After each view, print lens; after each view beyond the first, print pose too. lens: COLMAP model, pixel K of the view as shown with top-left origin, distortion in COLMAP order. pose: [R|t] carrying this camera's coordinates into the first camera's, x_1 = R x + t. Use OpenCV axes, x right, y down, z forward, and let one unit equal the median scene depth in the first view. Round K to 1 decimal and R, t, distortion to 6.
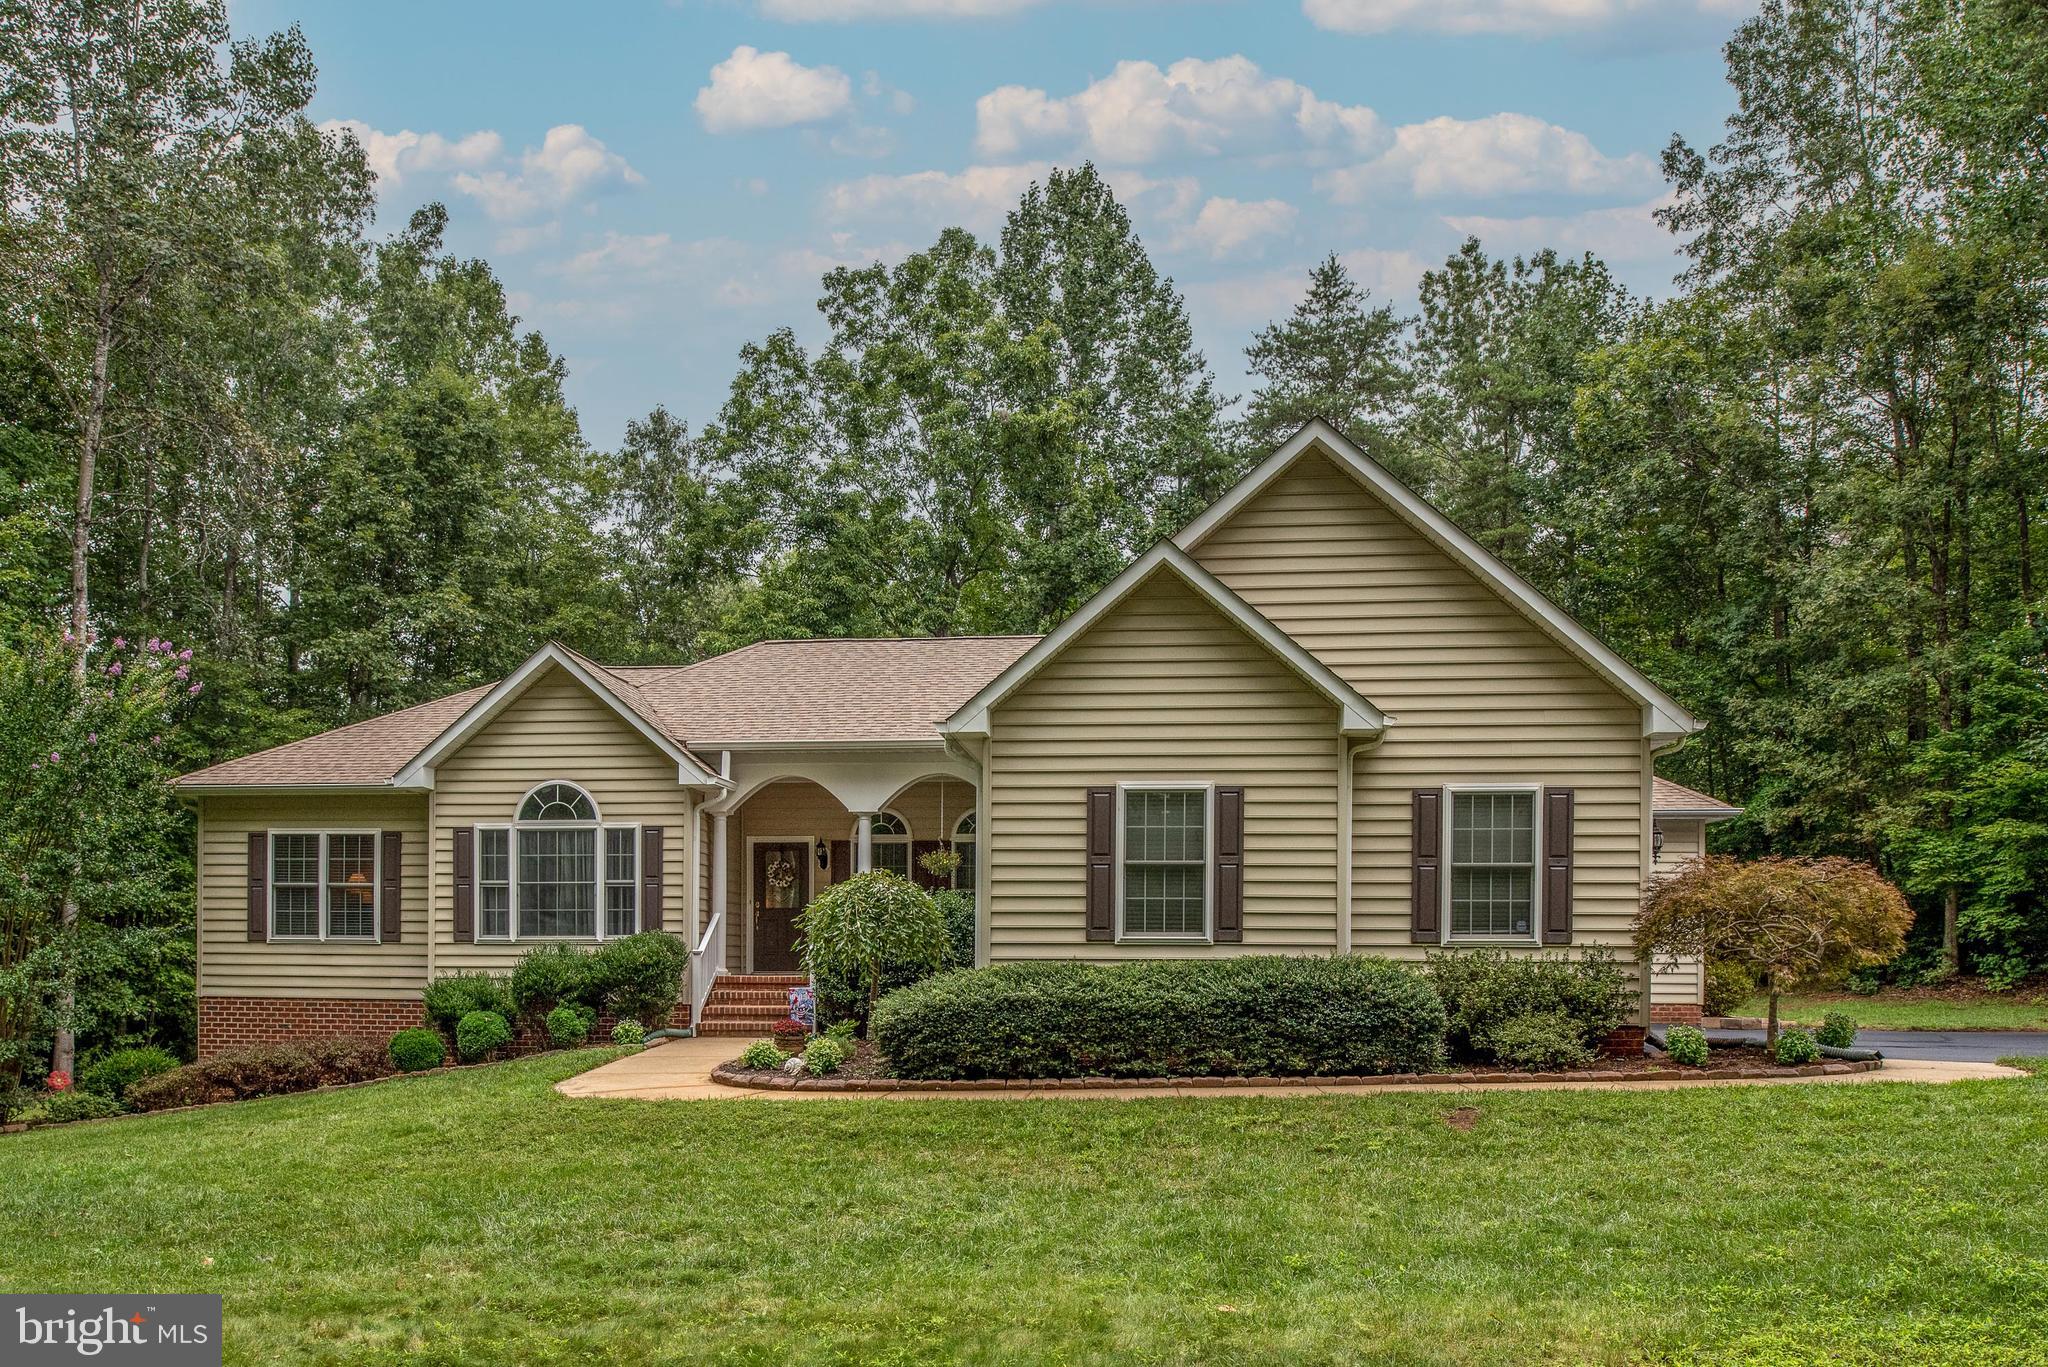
lens RADIAL K [[1460.1, 0, 1068.6], [0, 1460.1, 816.2], [0, 0, 1]] dist [-0.007108, -0.005068]
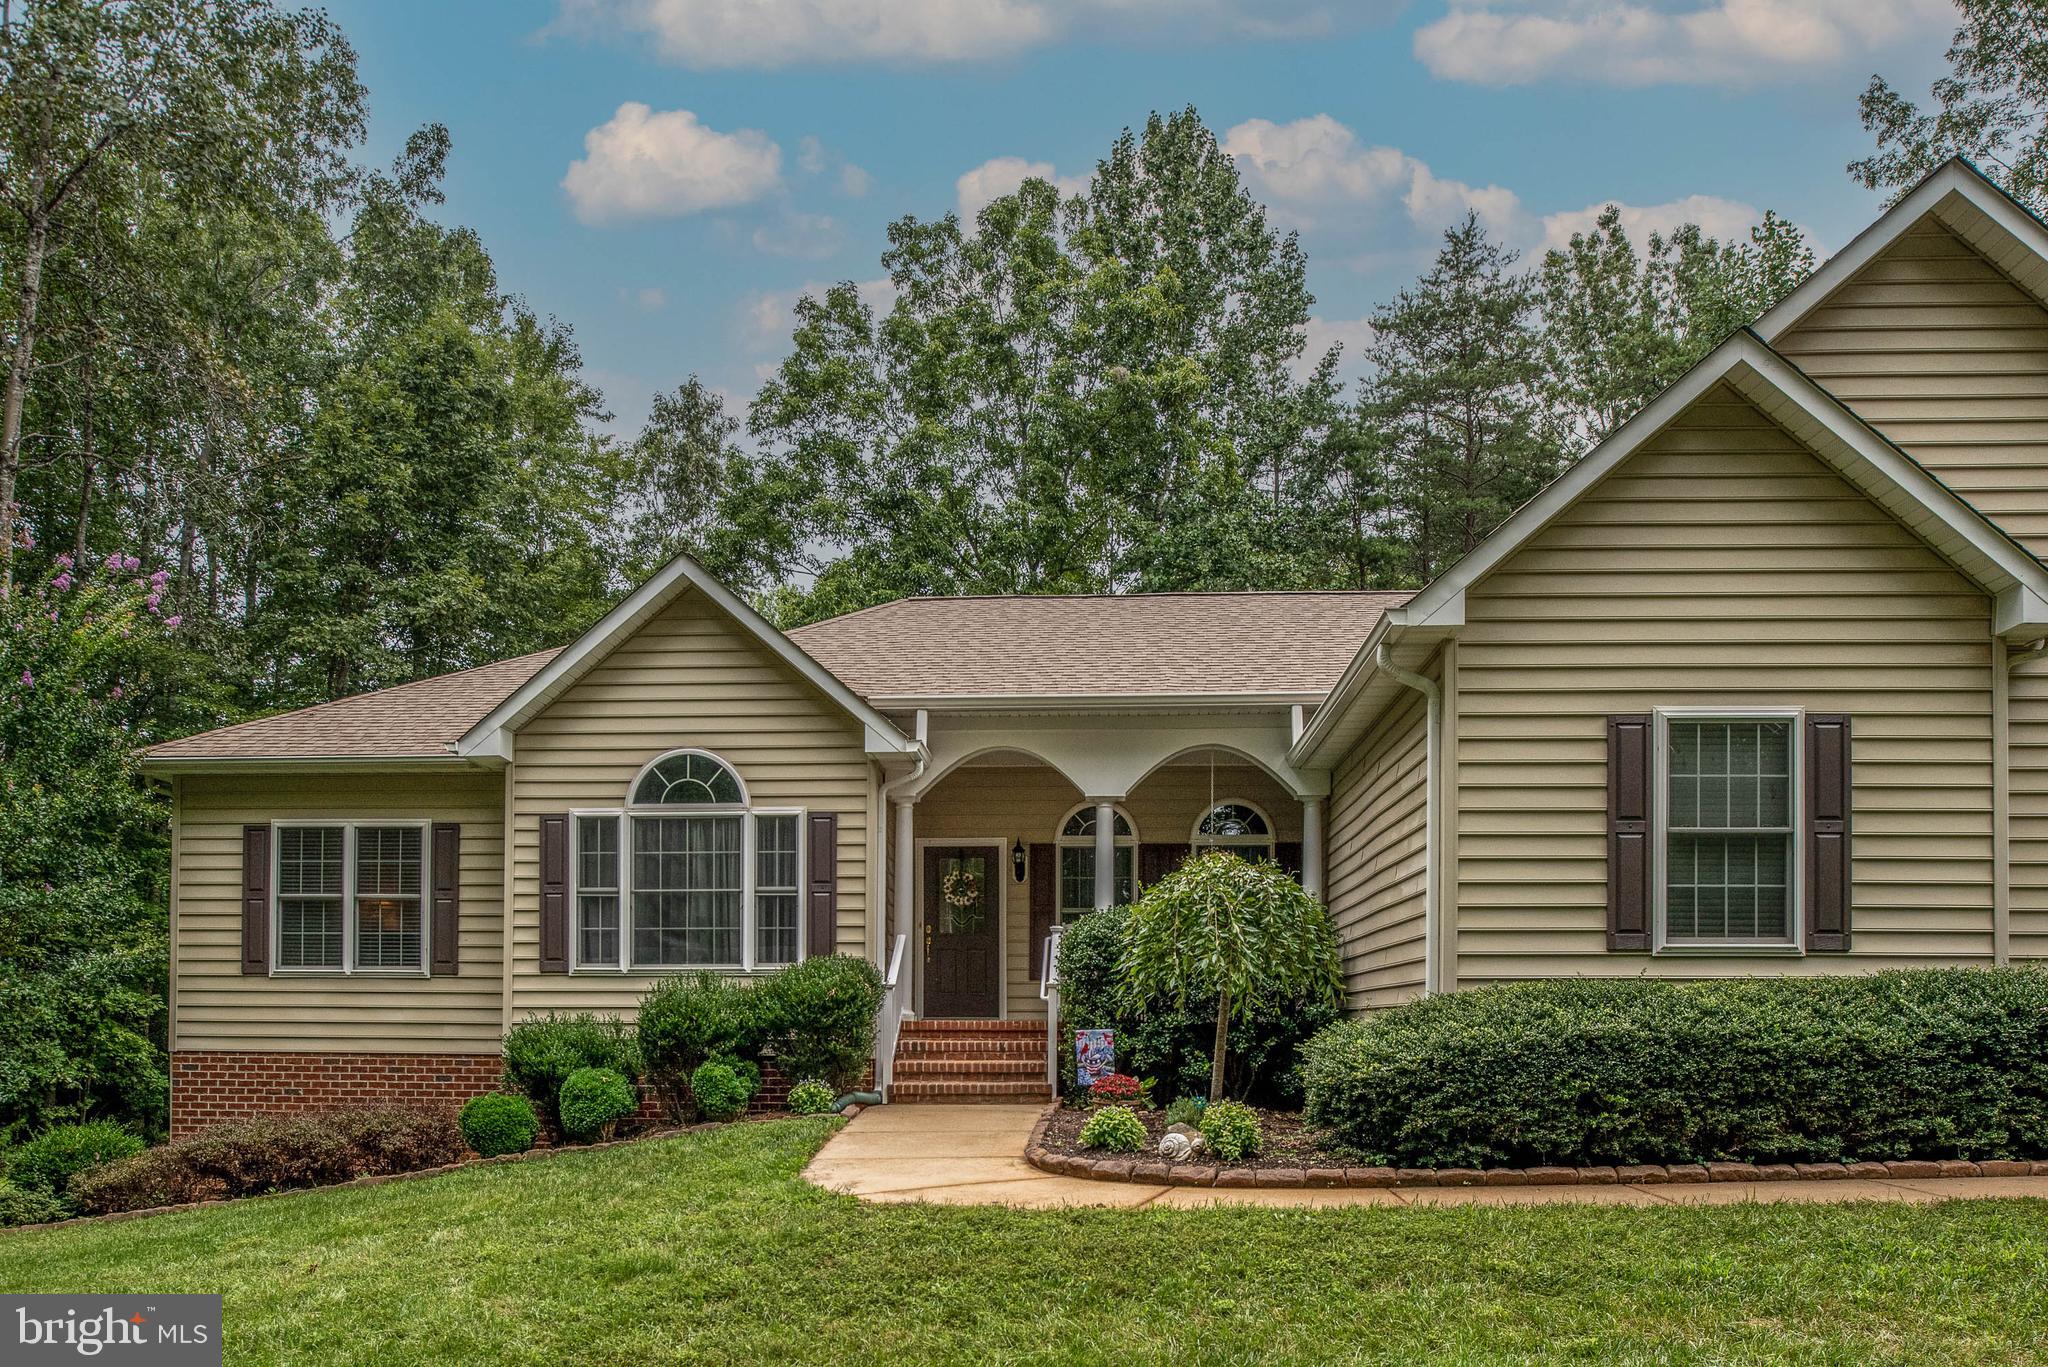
lens RADIAL K [[1460.1, 0, 1063.8], [0, 1460.1, 872.0], [0, 0, 1]] dist [-0.007108, -0.005068]
pose [[0.999228, 0.003360, 0.039135, -0.193193], [-0.002899, 0.999926, -0.011830, 0.044428], [-0.039172, 0.011707, 0.999164, 0.273364]]
